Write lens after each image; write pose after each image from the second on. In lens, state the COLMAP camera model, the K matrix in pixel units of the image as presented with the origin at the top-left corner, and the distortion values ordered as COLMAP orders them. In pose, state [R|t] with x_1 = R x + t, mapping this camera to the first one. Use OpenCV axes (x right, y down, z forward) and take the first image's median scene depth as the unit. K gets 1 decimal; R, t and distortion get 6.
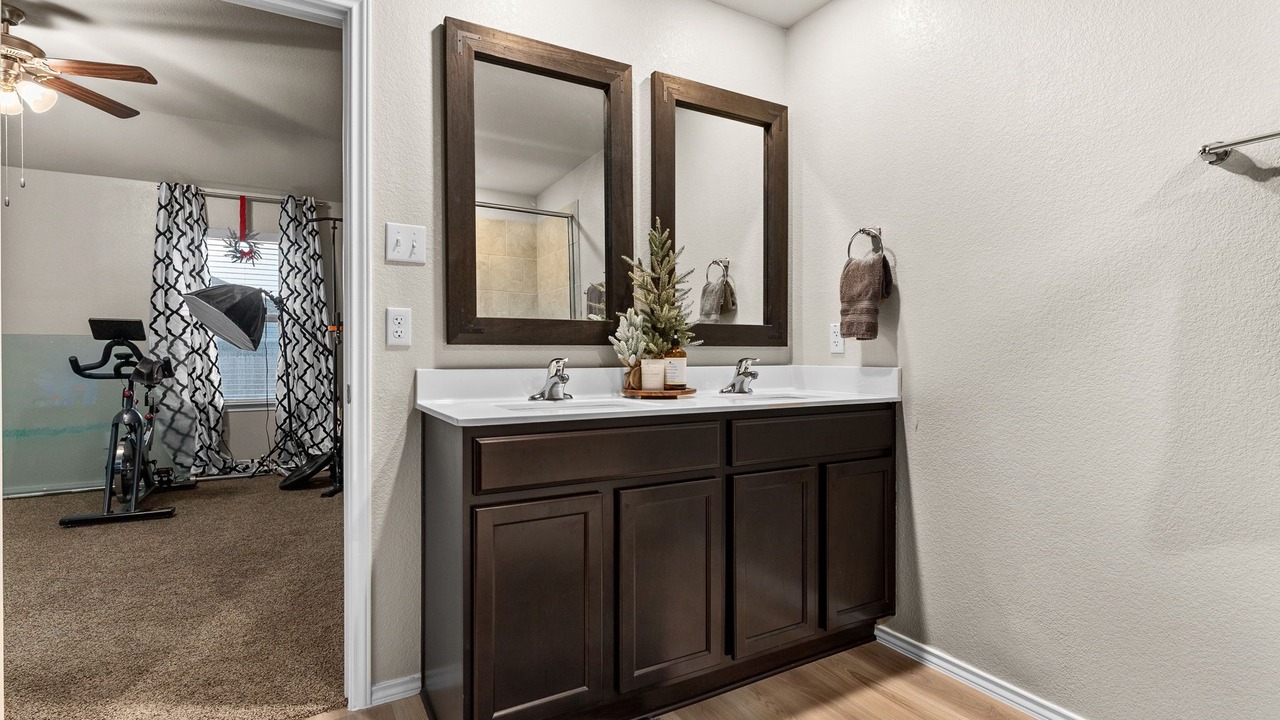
lens RADIAL K [[571.2, 0, 637.1], [0, 571.2, 357.8], [0, 0, 1]] dist [-0.001378, -0.000094]
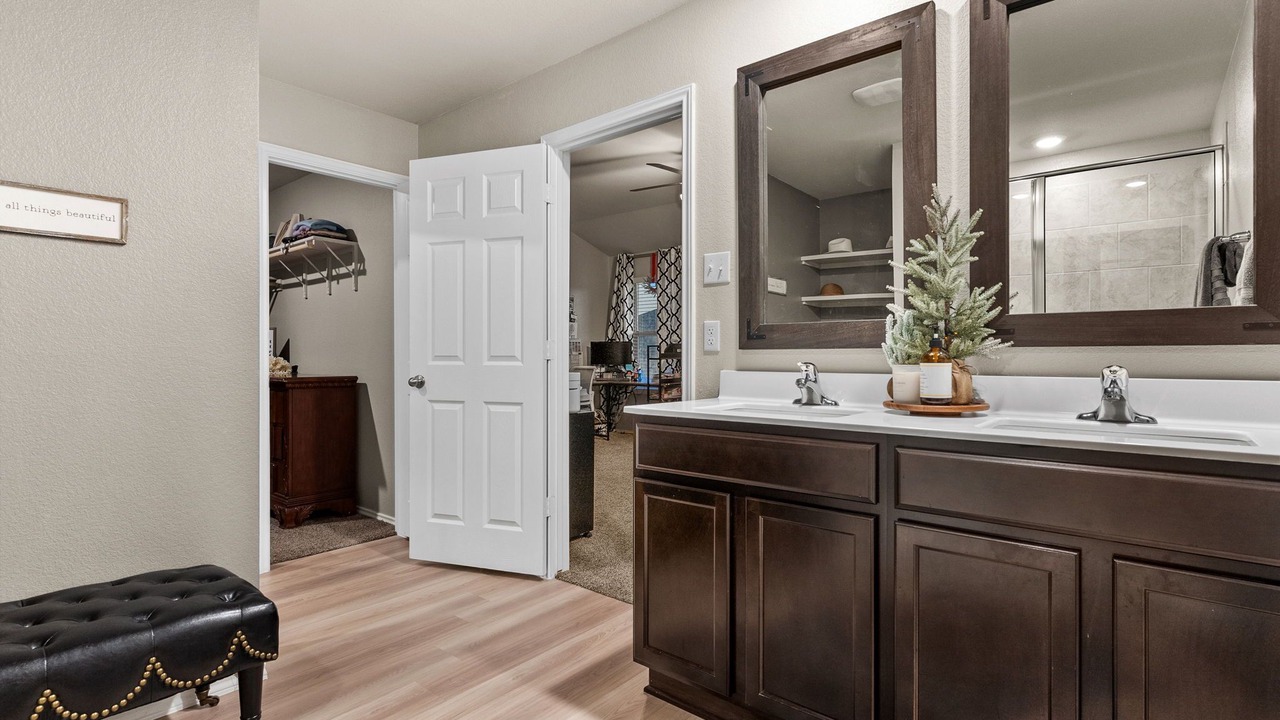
lens RADIAL K [[617.8, 0, 638.0], [0, 617.8, 357.4], [0, 0, 1]] dist [0.003995, 0.000309]
pose [[0.380421, 0.001044, -0.924813, 0.668025], [-0.006892, 0.999975, -0.001706, -0.003721], [0.924788, 0.007023, 0.380419, 0.292573]]
